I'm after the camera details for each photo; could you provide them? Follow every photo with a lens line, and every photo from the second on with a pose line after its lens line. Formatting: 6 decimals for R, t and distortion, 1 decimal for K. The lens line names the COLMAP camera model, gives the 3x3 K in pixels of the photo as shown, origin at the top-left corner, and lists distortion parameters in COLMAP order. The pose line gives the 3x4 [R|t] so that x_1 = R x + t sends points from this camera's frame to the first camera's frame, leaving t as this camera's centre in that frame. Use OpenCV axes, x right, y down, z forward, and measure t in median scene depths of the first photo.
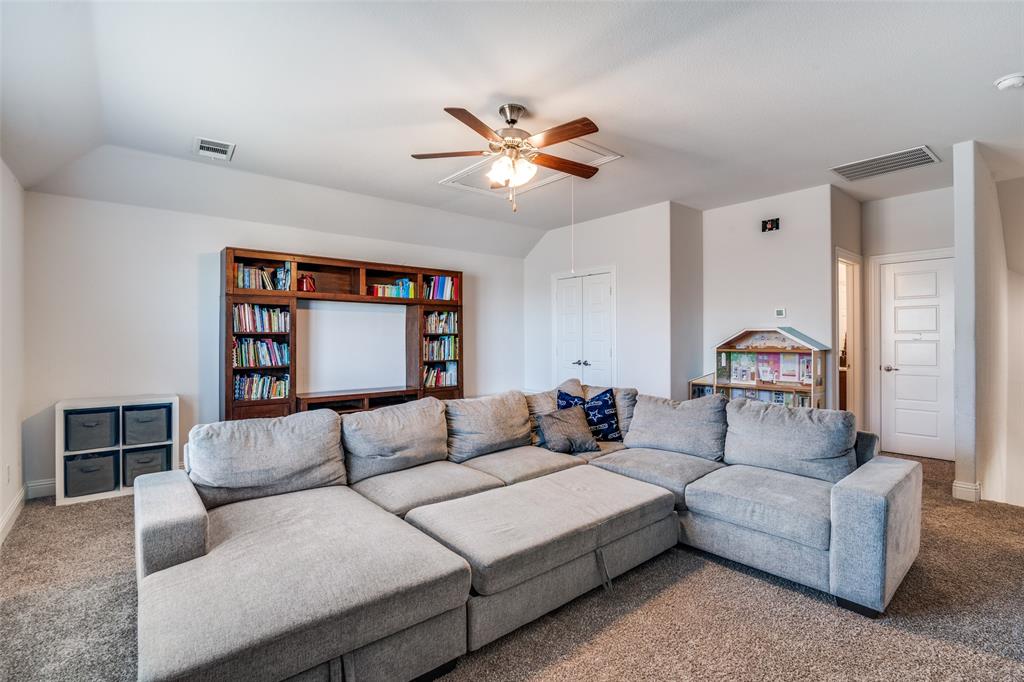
lens RADIAL K [[477.9, 0, 512.3], [0, 477.9, 339.6], [0, 0, 1]] dist [-0.004653, -0.000314]
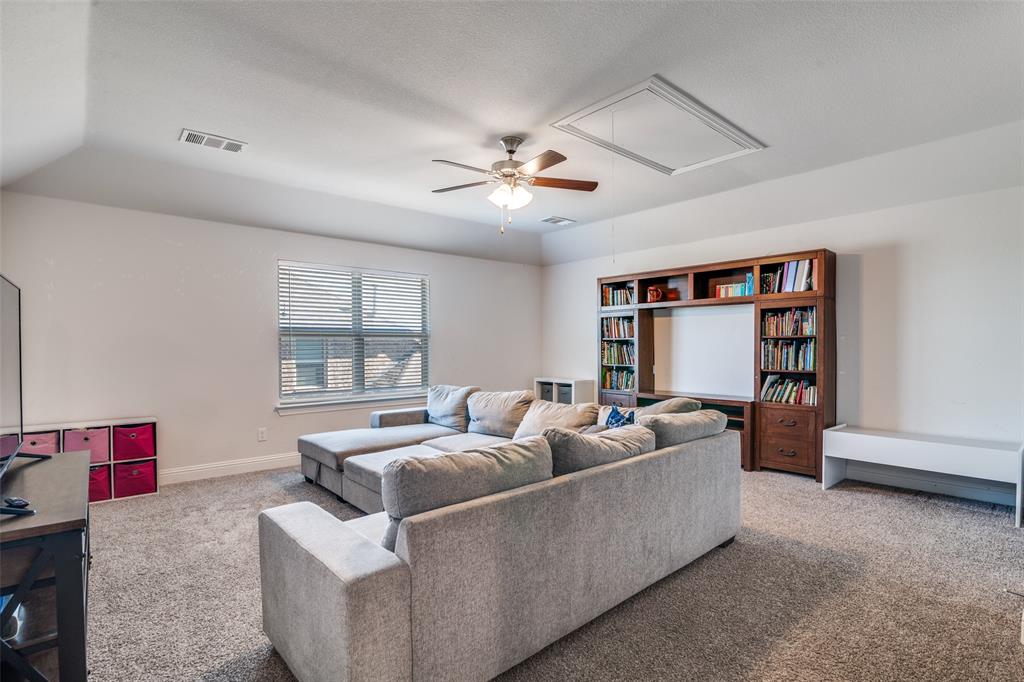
lens RADIAL K [[477.9, 0, 511.4], [0, 477.9, 345.7], [0, 0, 1]] dist [-0.004653, -0.000314]
pose [[0.018904, 0.007619, -0.999792, 0.648284], [0.003229, 0.999965, 0.007681, -0.004774], [0.999816, -0.003374, 0.018879, 0.561933]]
